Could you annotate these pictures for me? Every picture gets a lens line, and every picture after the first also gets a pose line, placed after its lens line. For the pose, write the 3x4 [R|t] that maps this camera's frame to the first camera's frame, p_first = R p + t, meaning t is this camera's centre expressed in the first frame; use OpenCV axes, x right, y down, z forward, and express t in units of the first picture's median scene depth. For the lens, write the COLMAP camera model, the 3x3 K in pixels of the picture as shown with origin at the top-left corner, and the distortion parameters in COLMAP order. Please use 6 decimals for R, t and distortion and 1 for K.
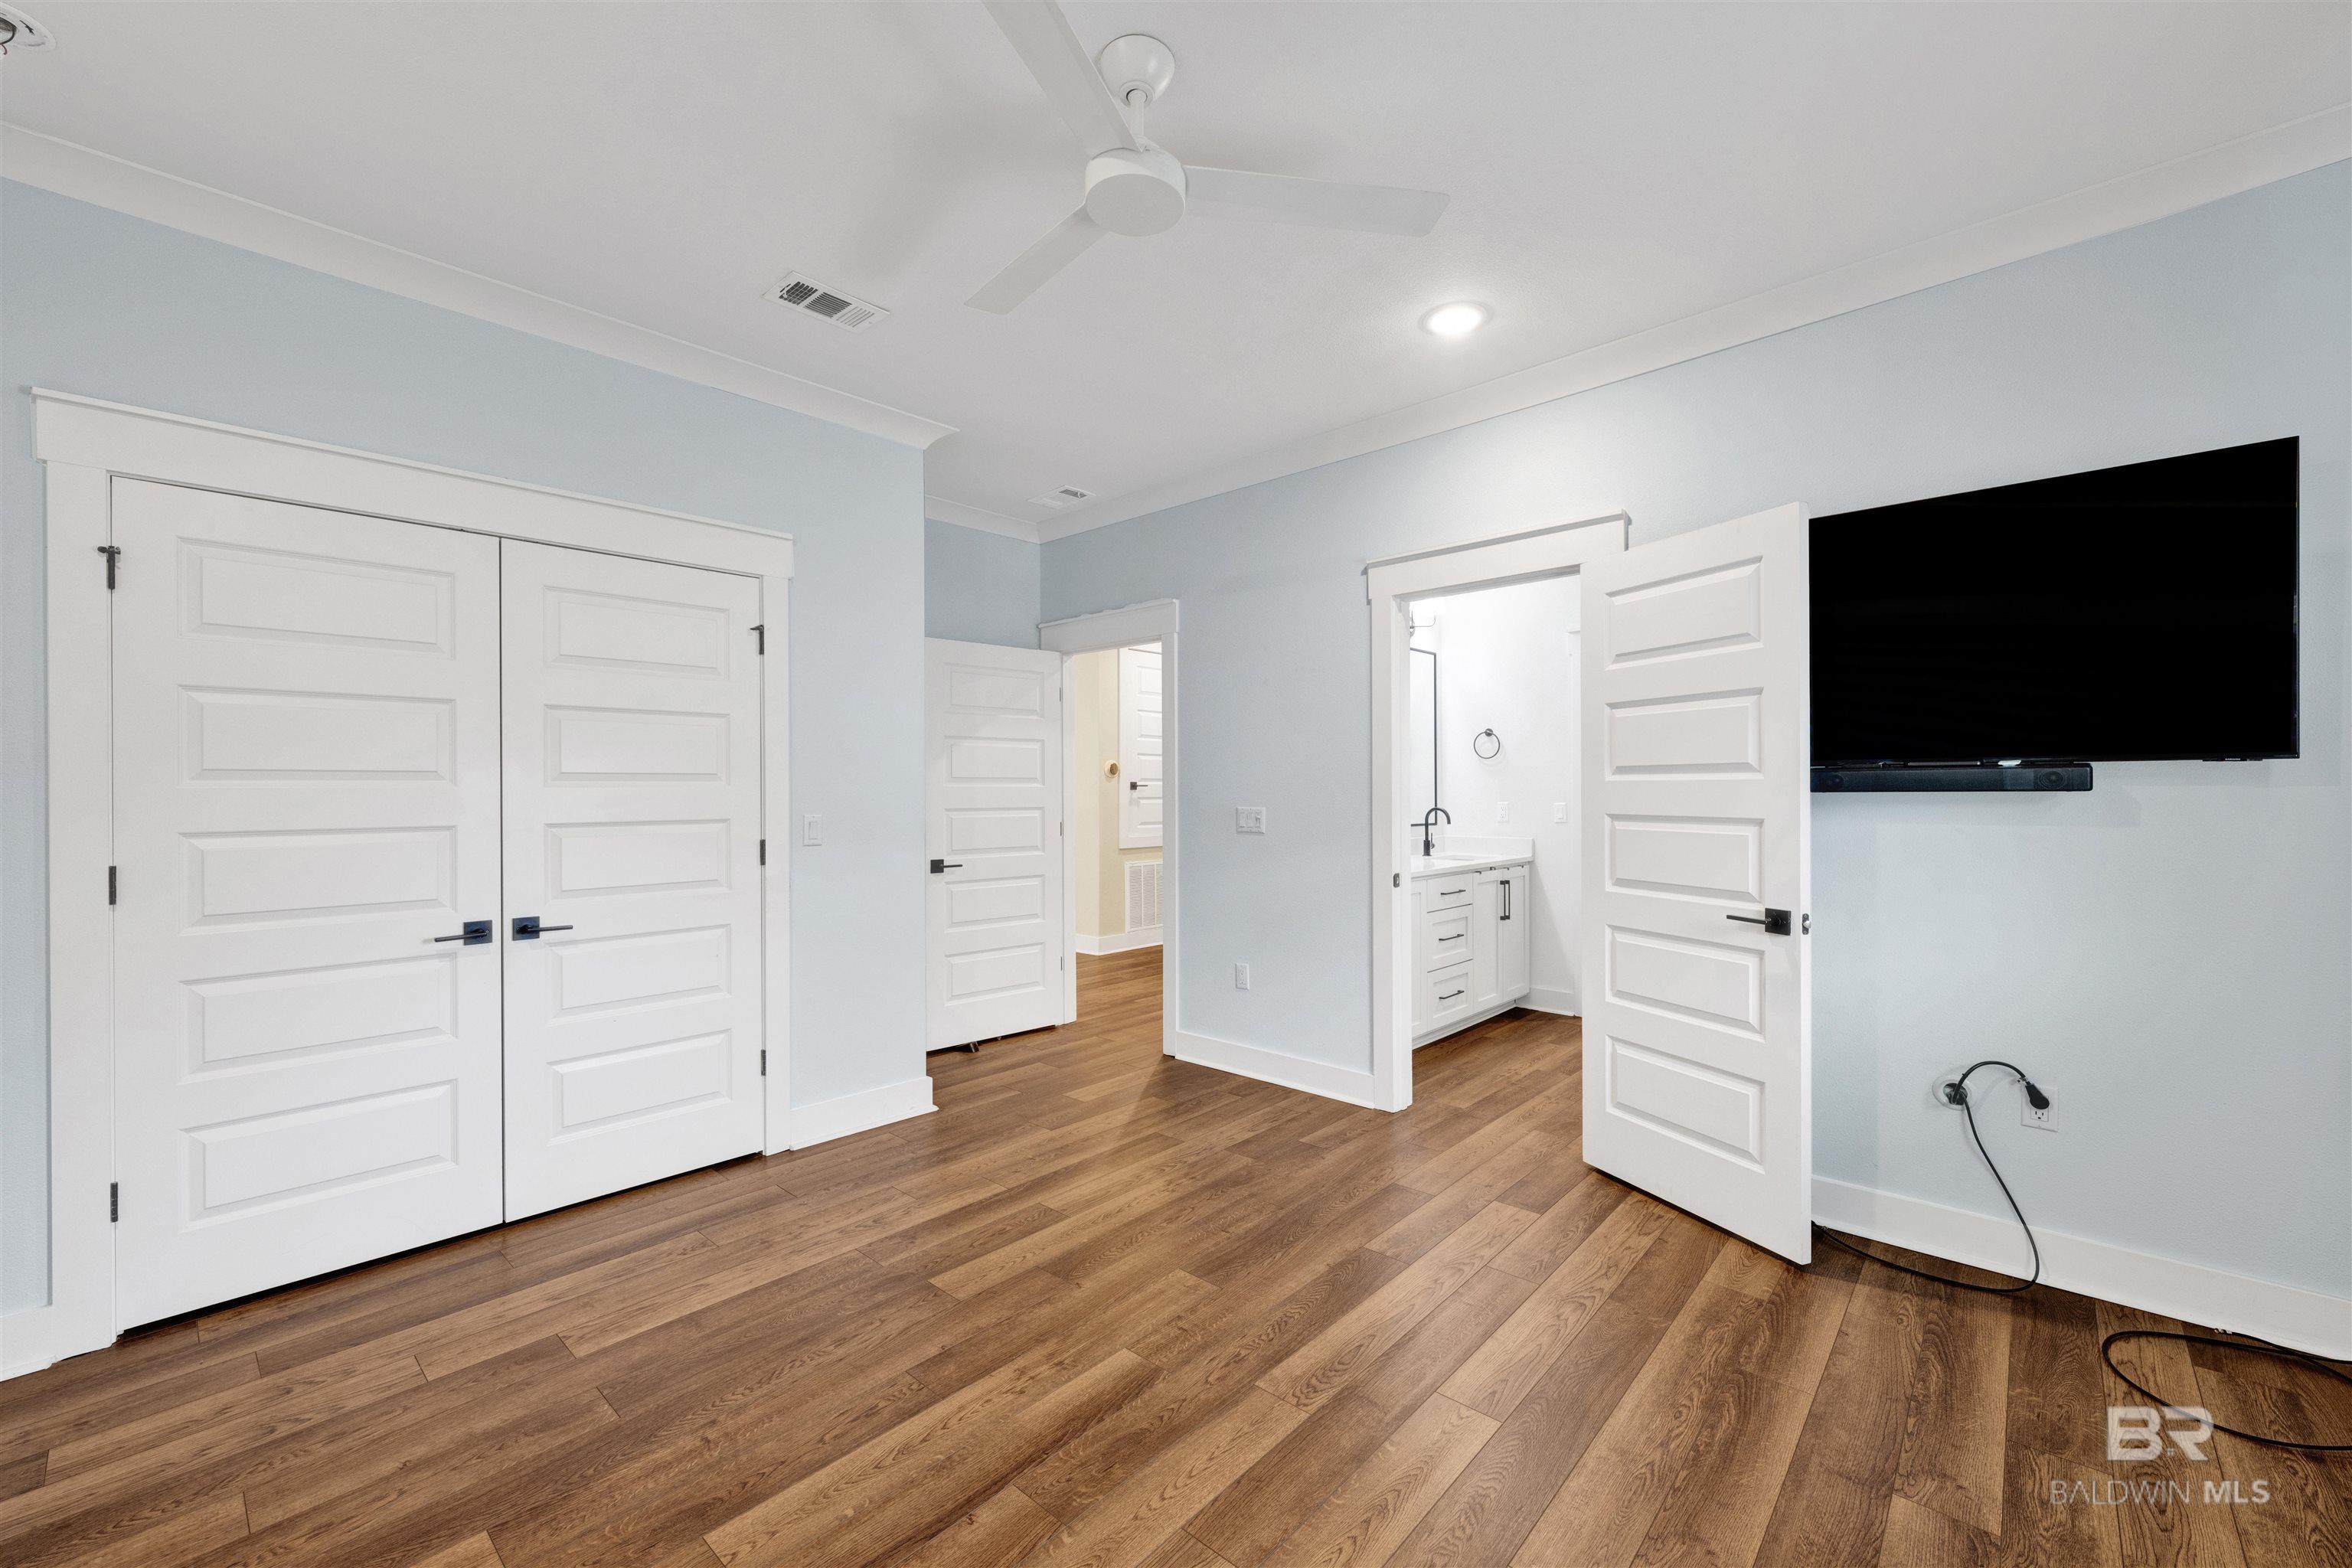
lens RADIAL K [[936.5, 0, 1173.6], [0, 936.5, 790.4], [0, 0, 1]] dist [-0.005432, 0.000410]
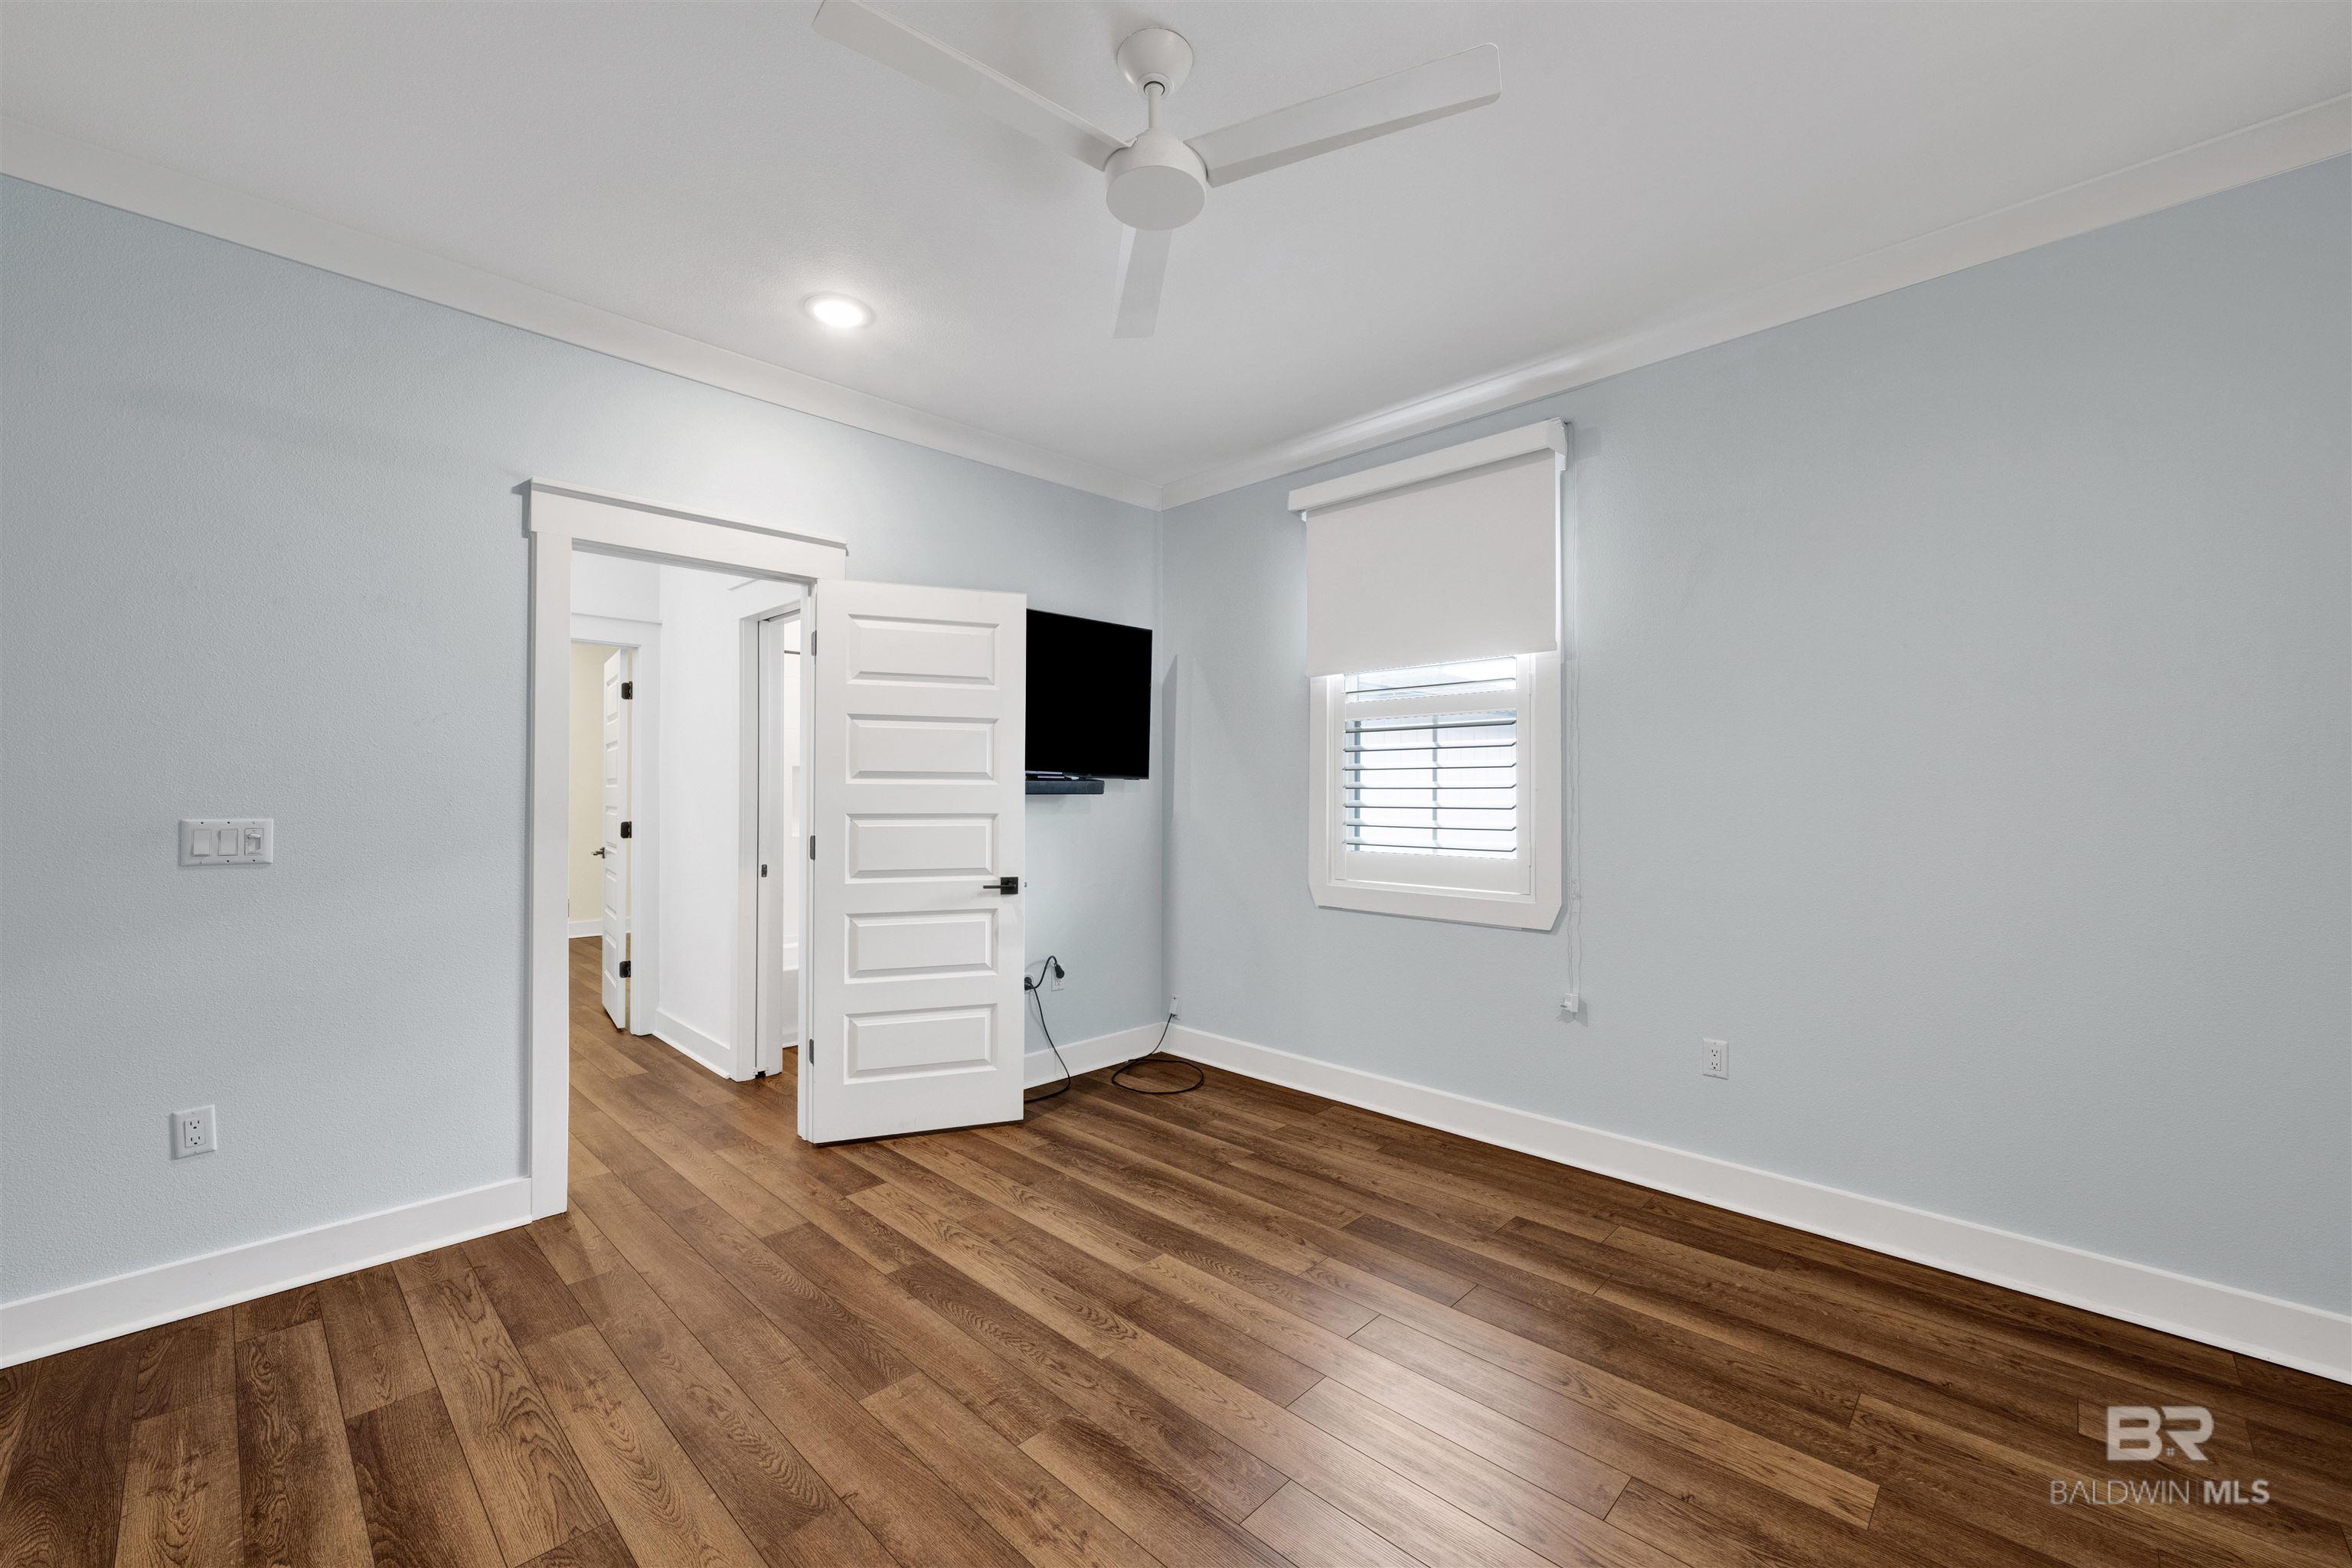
lens RADIAL K [[936.5, 0, 1173.6], [0, 936.5, 790.4], [0, 0, 1]] dist [-0.005432, 0.000410]
pose [[0.025697, 0.008768, 0.999631, -0.770744], [-0.001943, 0.999960, -0.008721, 0.007900], [-0.999668, -0.001718, 0.025713, 0.717724]]
